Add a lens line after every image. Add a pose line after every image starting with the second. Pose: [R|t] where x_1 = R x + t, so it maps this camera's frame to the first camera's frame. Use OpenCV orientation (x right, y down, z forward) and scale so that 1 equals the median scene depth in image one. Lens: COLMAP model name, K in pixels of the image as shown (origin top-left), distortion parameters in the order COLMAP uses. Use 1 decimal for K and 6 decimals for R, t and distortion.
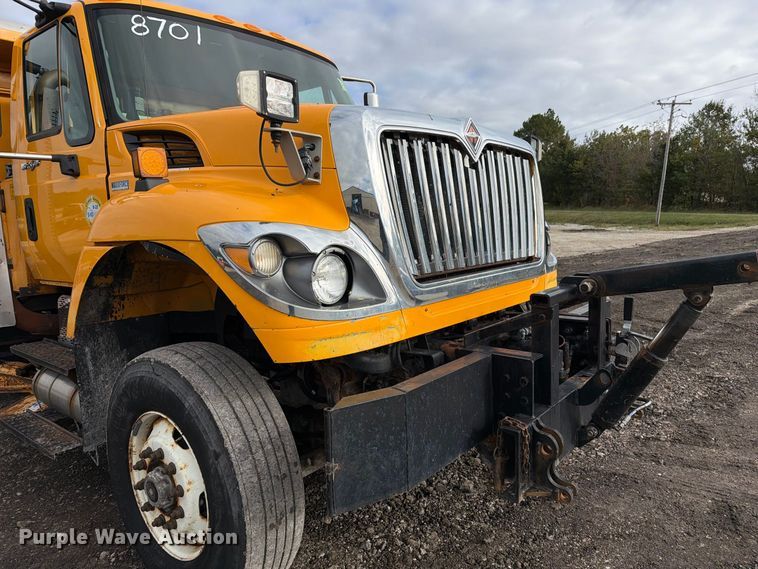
lens RADIAL K [[556.1, 0, 384.1], [0, 556.1, 283.5], [0, 0, 1]] dist [0.084431, -0.120168]
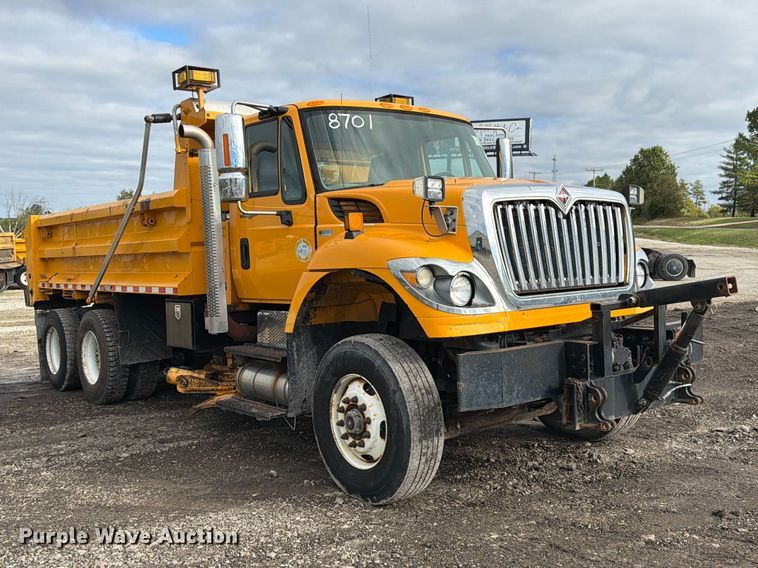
lens RADIAL K [[836.6, 0, 379.0], [0, 836.6, 284.0], [0, 0, 1]] dist [0.174459, -0.382369]
pose [[0.979773, 0.007326, -0.199978, 0.152573], [-0.020192, 0.997849, -0.062371, 0.122010], [0.199091, 0.065147, 0.977813, -1.397055]]
